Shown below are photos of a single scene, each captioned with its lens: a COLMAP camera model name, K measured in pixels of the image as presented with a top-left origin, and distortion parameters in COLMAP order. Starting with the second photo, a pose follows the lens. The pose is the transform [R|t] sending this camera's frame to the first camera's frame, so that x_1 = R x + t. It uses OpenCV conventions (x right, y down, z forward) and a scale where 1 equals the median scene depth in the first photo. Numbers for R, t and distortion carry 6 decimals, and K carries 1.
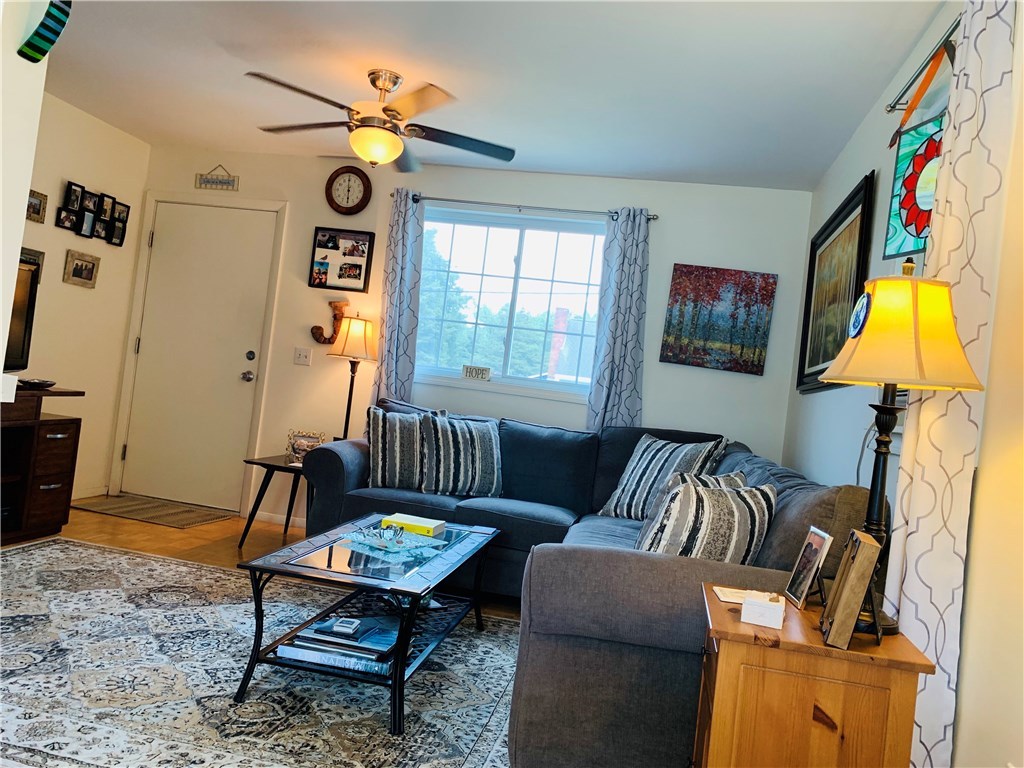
lens RADIAL K [[784.7, 0, 507.4], [0, 784.7, 379.8], [0, 0, 1]] dist [0.066084, -0.074997]
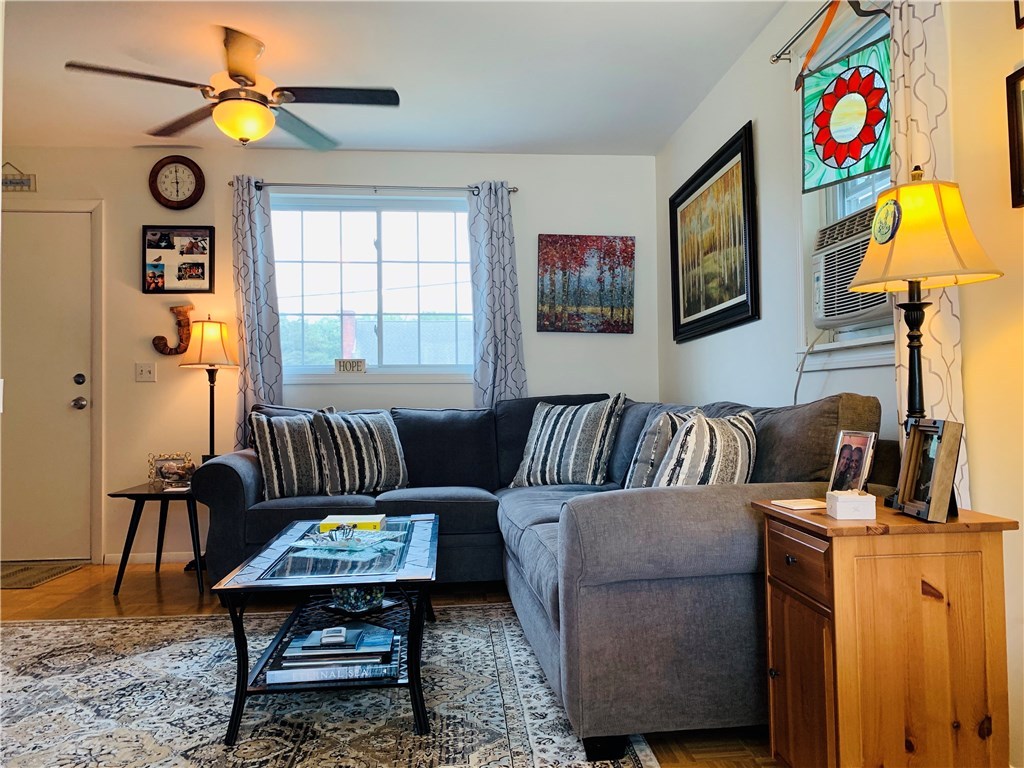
lens RADIAL K [[784.7, 0, 507.4], [0, 784.7, 379.8], [0, 0, 1]] dist [0.066084, -0.074997]
pose [[0.953995, -0.126707, 0.271733, -0.146049], [0.126912, 0.991770, 0.016896, 0.019323], [-0.271638, 0.018367, 0.962224, 0.043092]]
